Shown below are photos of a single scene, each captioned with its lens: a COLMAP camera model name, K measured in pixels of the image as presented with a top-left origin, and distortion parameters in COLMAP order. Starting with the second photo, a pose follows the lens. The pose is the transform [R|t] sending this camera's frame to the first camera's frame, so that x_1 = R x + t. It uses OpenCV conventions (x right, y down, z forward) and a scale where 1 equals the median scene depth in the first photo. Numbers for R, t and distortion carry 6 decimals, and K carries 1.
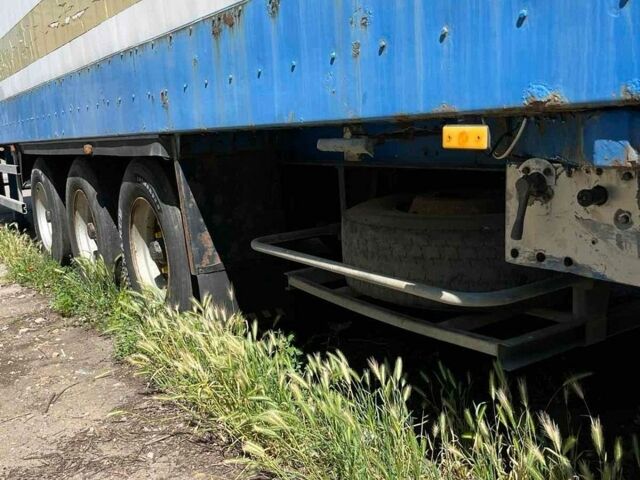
lens RADIAL K [[662.3, 0, 320.0], [0, 662.3, 240.0], [0, 0, 1]] dist [0.082084, -0.119774]
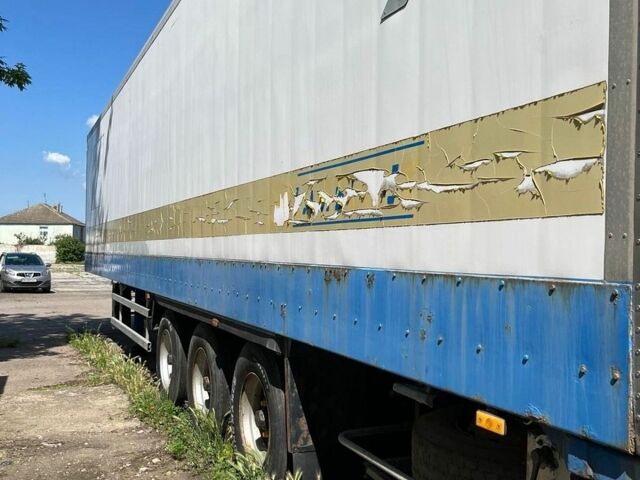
lens RADIAL K [[662.3, 0, 320.0], [0, 662.3, 240.0], [0, 0, 1]] dist [0.082084, -0.119774]
pose [[0.986484, 0.070694, -0.147821, 0.017301], [-0.096039, 0.980395, -0.172051, -0.116761], [0.132760, 0.183922, 0.973934, -0.245370]]
